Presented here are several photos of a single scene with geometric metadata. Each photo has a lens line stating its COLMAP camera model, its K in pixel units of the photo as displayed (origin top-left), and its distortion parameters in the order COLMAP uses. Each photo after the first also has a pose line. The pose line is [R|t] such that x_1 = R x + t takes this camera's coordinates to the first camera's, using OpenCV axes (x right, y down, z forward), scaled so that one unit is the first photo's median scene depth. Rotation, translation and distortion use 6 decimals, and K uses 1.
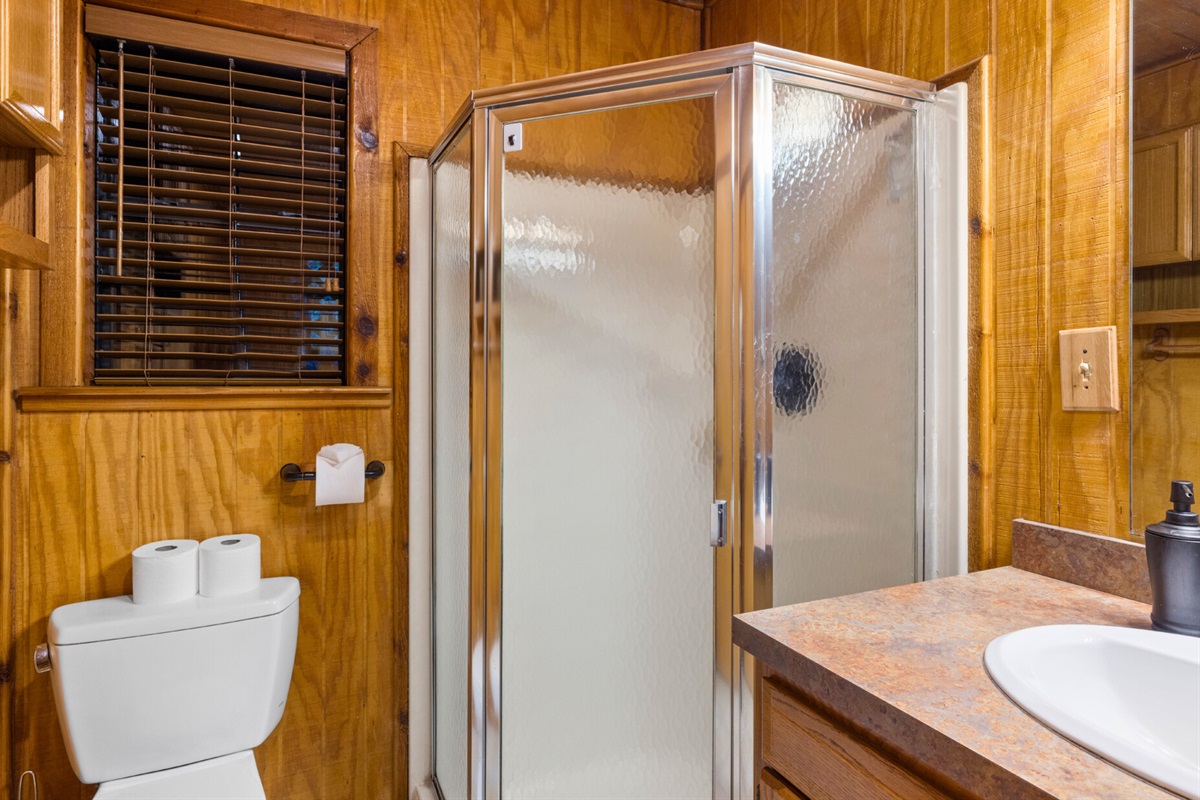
lens RADIAL K [[663.7, 0, 589.5], [0, 663.7, 368.4], [0, 0, 1]] dist [-0.002762, 0.000485]
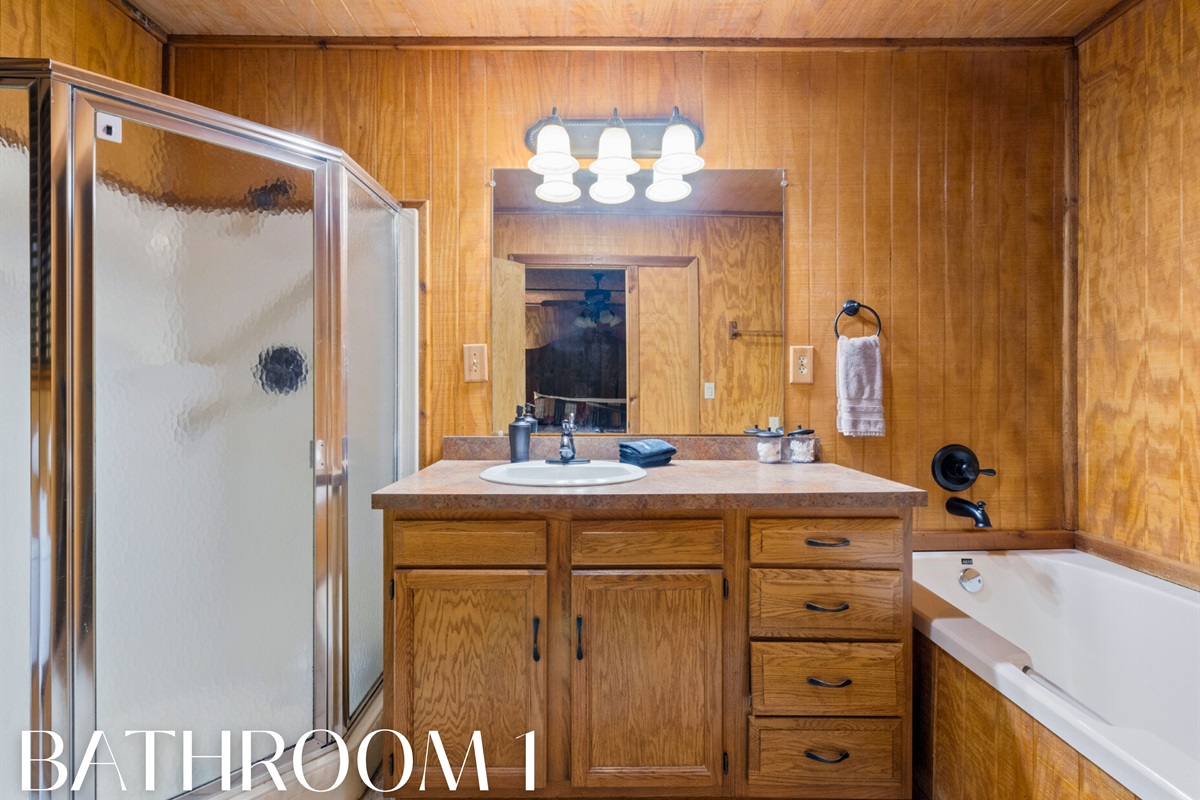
lens RADIAL K [[528.1, 0, 598.1], [0, 528.1, 390.1], [0, 0, 1]] dist [0.001328, 0.000343]
pose [[0.389584, -0.005573, 0.920974, -0.663089], [-0.002323, 0.999973, 0.007033, 0.073454], [-0.920988, -0.004880, 0.389560, -0.062779]]
